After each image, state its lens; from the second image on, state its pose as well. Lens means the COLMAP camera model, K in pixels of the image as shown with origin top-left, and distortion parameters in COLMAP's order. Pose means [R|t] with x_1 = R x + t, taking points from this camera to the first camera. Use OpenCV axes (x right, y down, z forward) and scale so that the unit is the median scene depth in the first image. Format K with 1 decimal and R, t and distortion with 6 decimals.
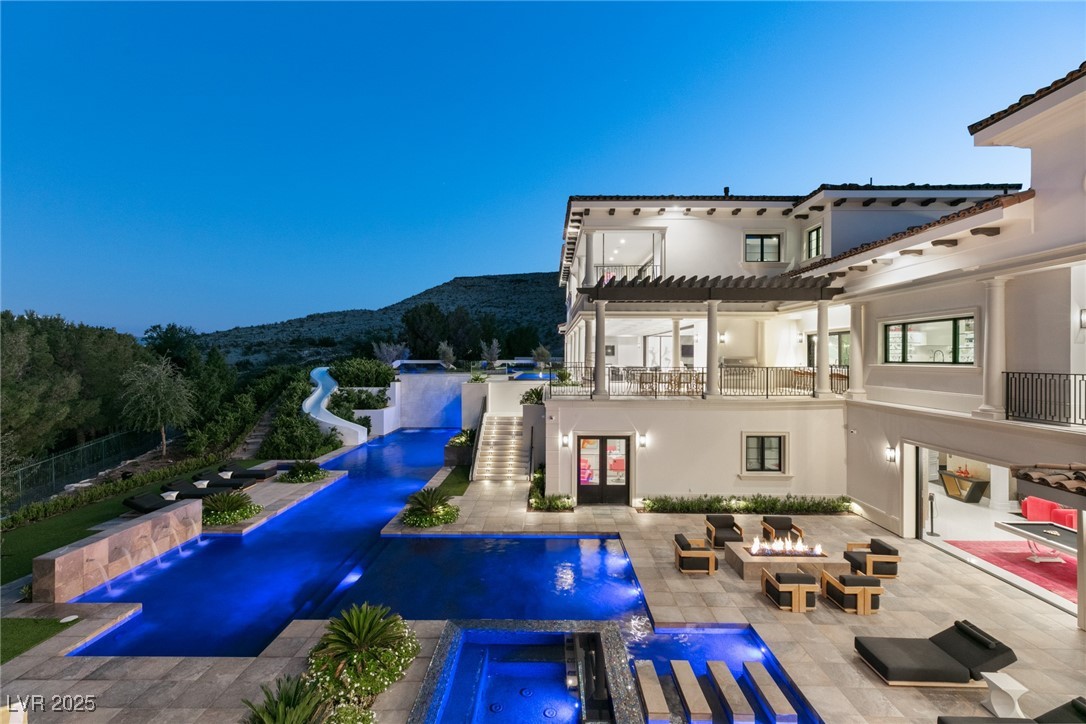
lens RADIAL K [[488.4, 0, 543.8], [0, 488.4, 353.7], [0, 0, 1]] dist [0.003685, 0.000263]
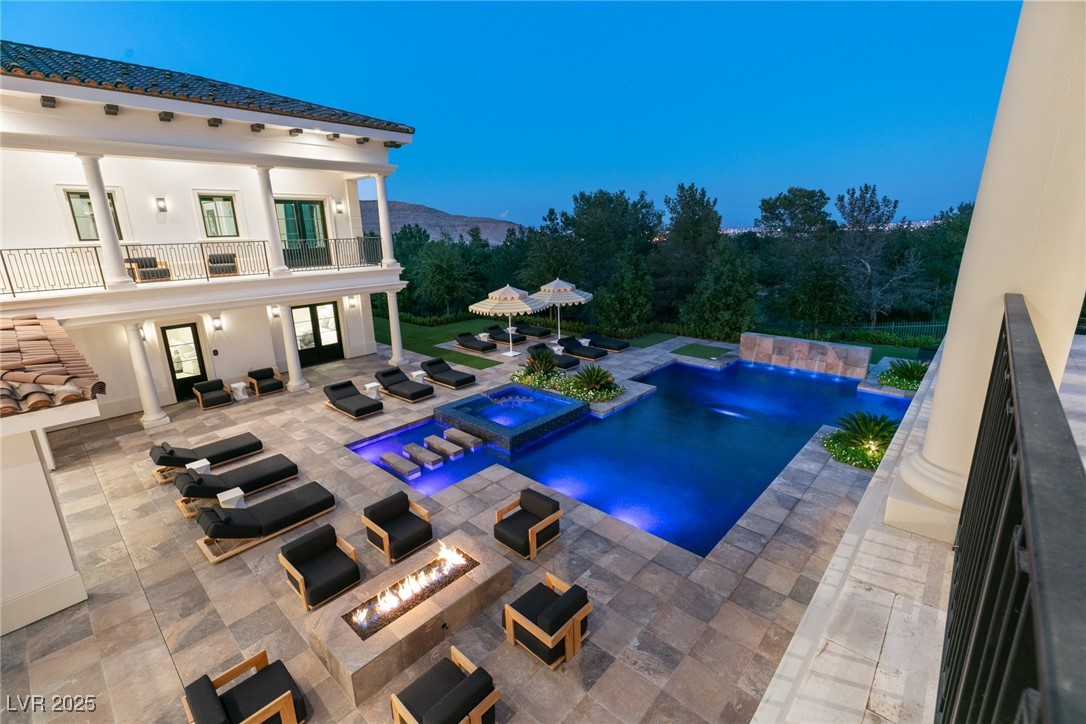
lens RADIAL K [[488.4, 0, 543.8], [0, 488.4, 353.7], [0, 0, 1]] dist [0.003685, 0.000263]
pose [[-0.665542, 0.196463, -0.720039, 0.565357], [0.024885, 0.970038, 0.241675, 0.010891], [0.745945, 0.142927, -0.650490, 1.073739]]
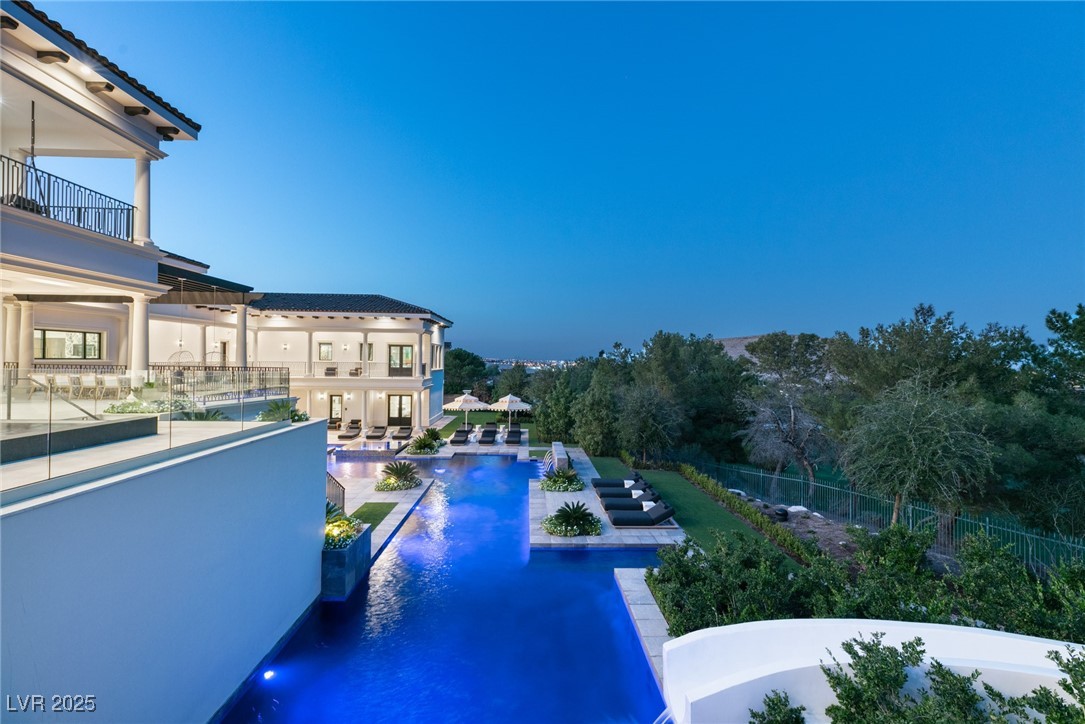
lens RADIAL K [[488.0, 0, 543.3], [0, 488.0, 353.7], [0, 0, 1]] dist [0.003685, 0.000263]
pose [[-0.998678, -0.015821, -0.048914, -0.504043], [-0.014469, 0.999507, -0.027878, 0.024149], [0.049331, -0.027133, -0.998414, 2.256840]]
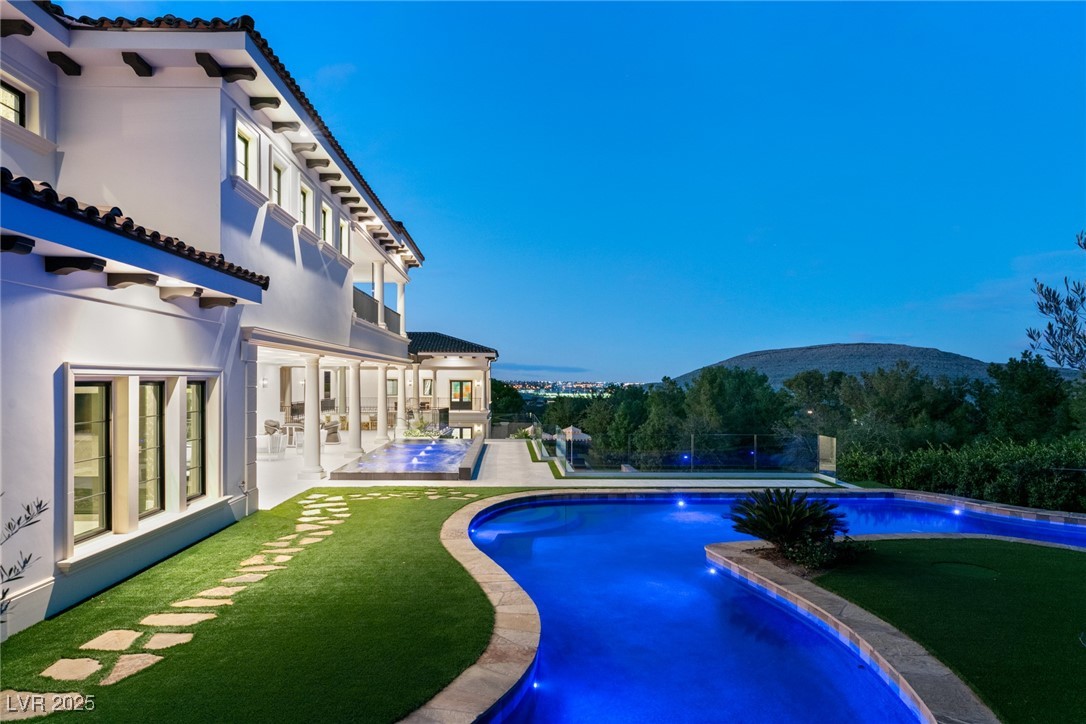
lens RADIAL K [[673.6, 0, 516.7], [0, 673.6, 376.1], [0, 0, 1]] dist [-0.001373, -0.000294]
pose [[-0.999634, -0.005680, -0.026438, -0.127273], [-0.005181, 0.999808, -0.018902, -0.031098], [0.026540, -0.018758, -0.999472, 3.329226]]
